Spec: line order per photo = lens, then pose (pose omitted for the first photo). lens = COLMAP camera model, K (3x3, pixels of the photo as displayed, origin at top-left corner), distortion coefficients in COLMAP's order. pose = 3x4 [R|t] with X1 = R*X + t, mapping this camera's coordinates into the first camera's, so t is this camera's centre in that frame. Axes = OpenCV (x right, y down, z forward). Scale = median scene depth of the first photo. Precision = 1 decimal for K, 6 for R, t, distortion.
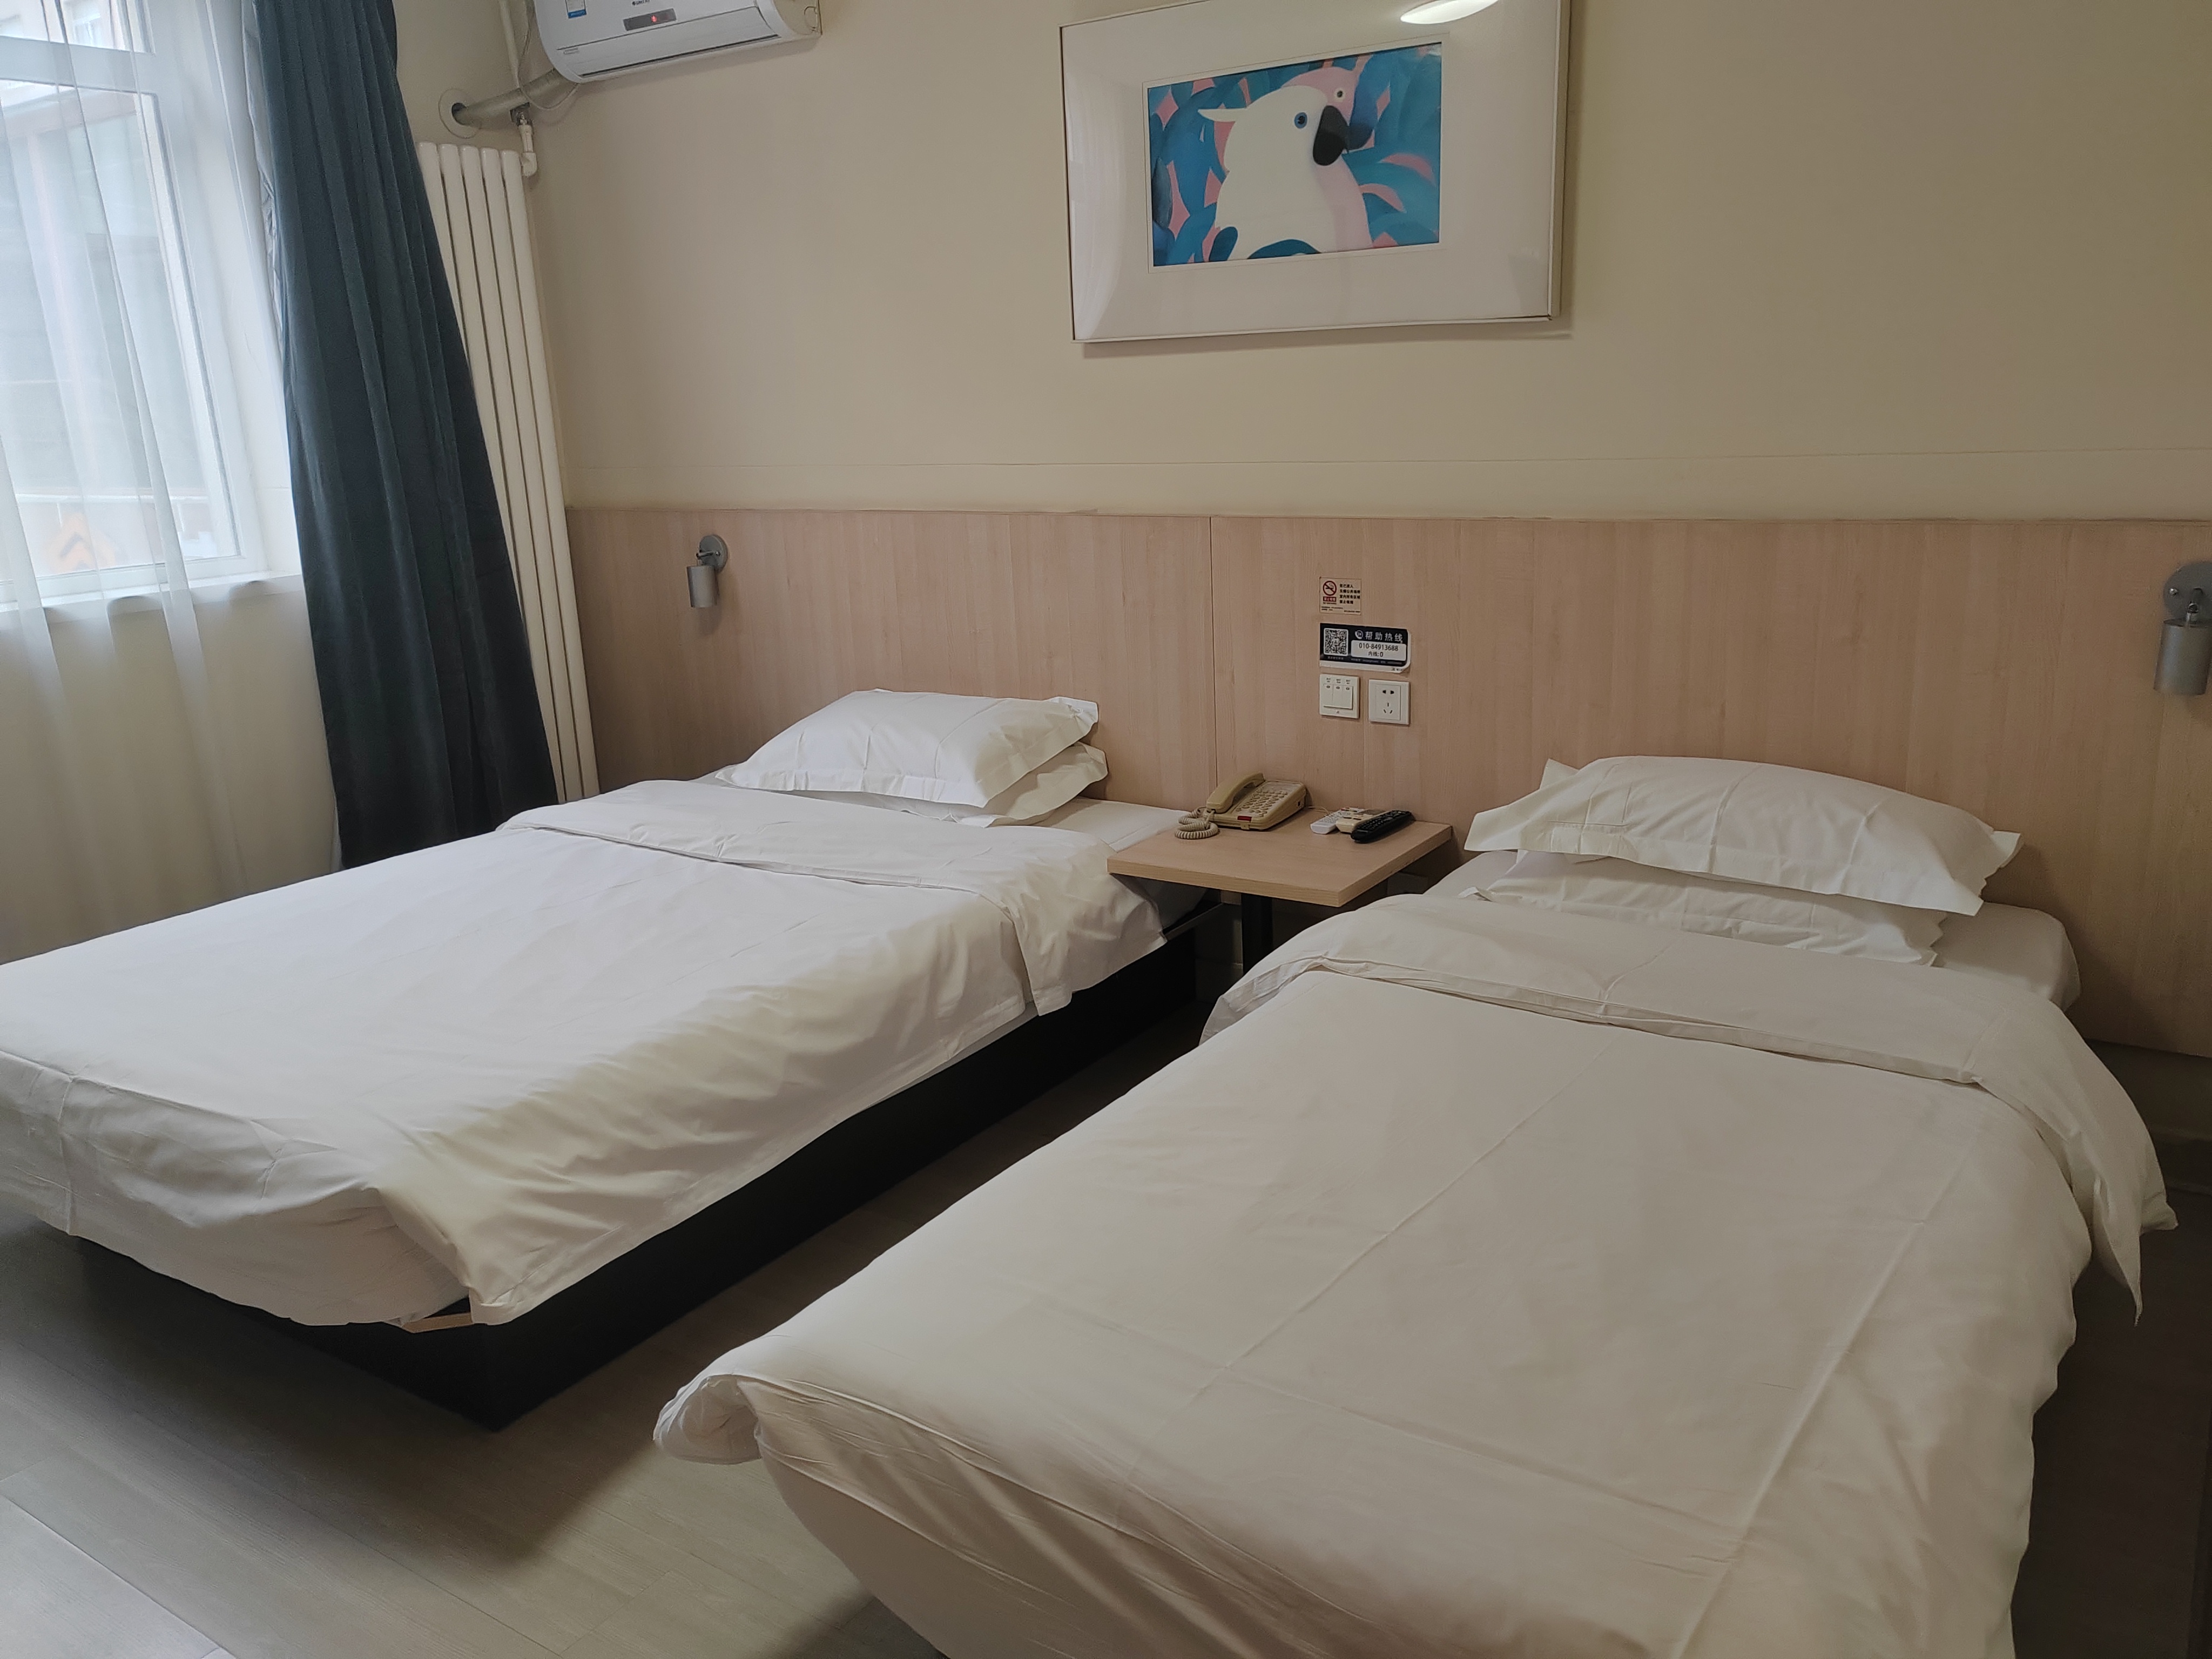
lens RADIAL K [[1687.4, 0, 1104.0], [0, 1687.4, 813.7], [0, 0, 1]] dist [-0.005489, 0.073033]
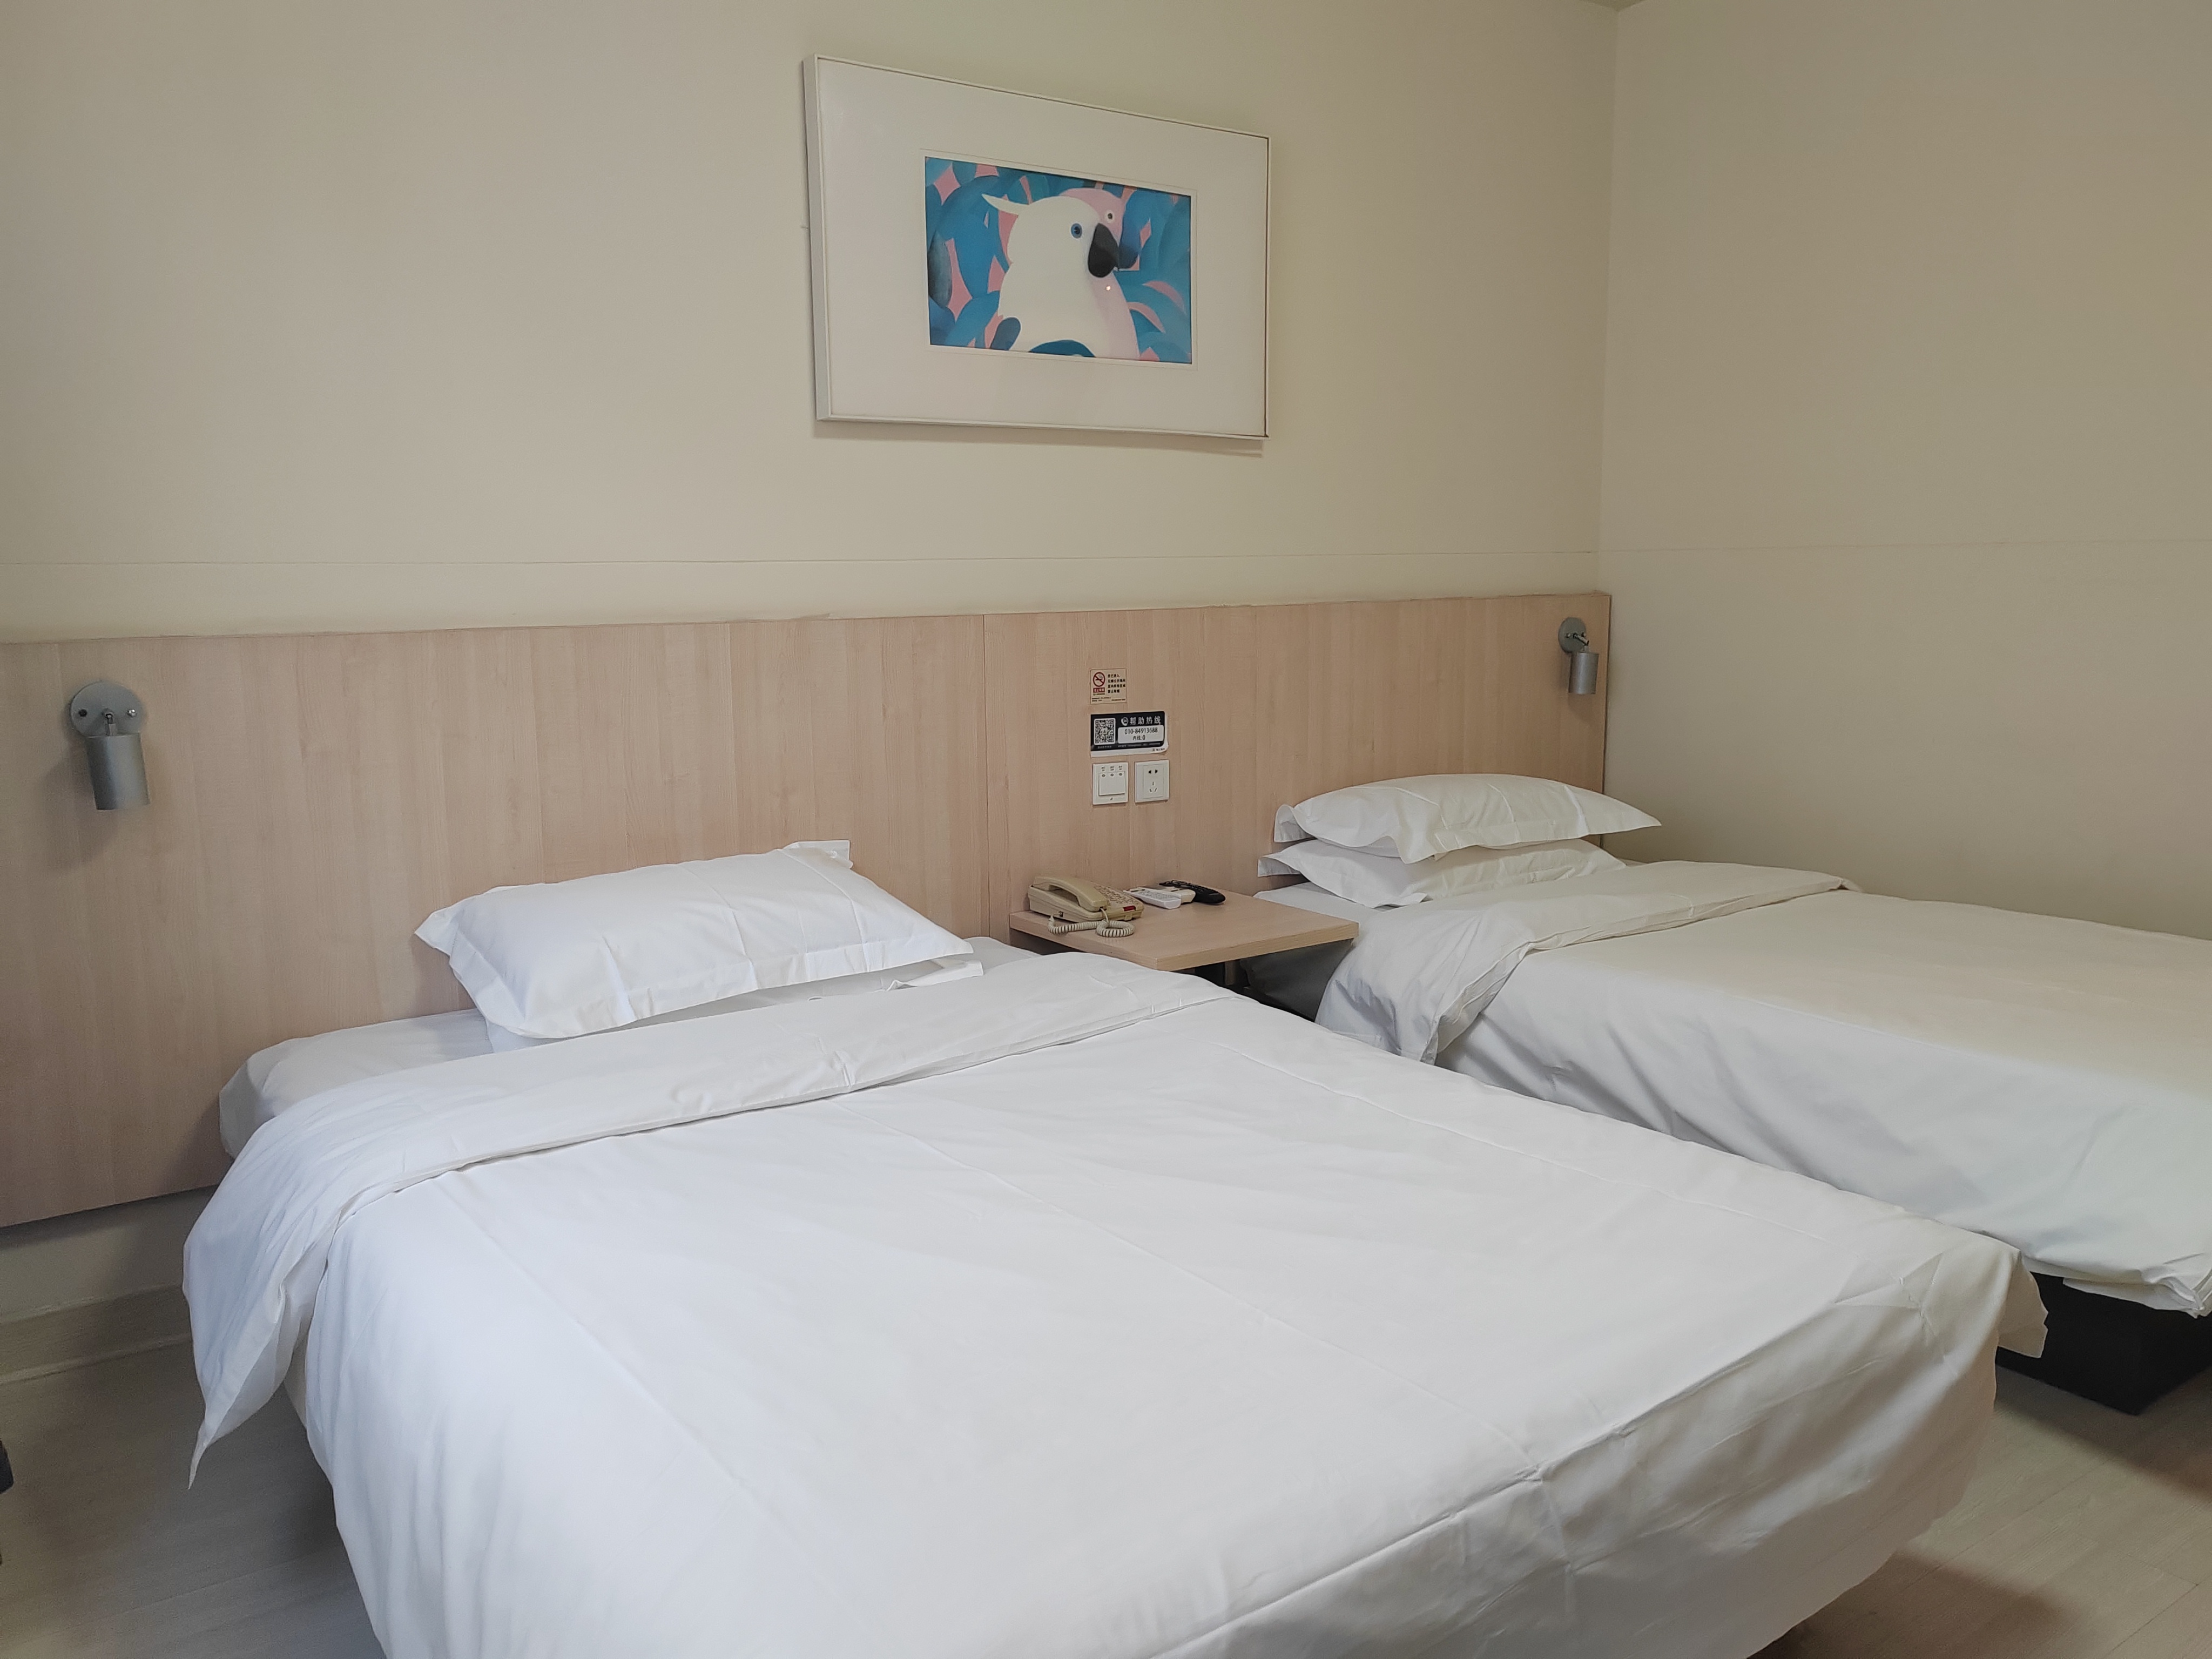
lens RADIAL K [[1687.4, 0, 1104.0], [0, 1687.4, 813.7], [0, 0, 1]] dist [-0.005489, 0.073033]
pose [[0.356338, -0.096123, 0.929400, -0.847469], [0.235337, 0.971859, 0.010285, -0.066190], [-0.904234, 0.215057, 0.368932, 0.656266]]
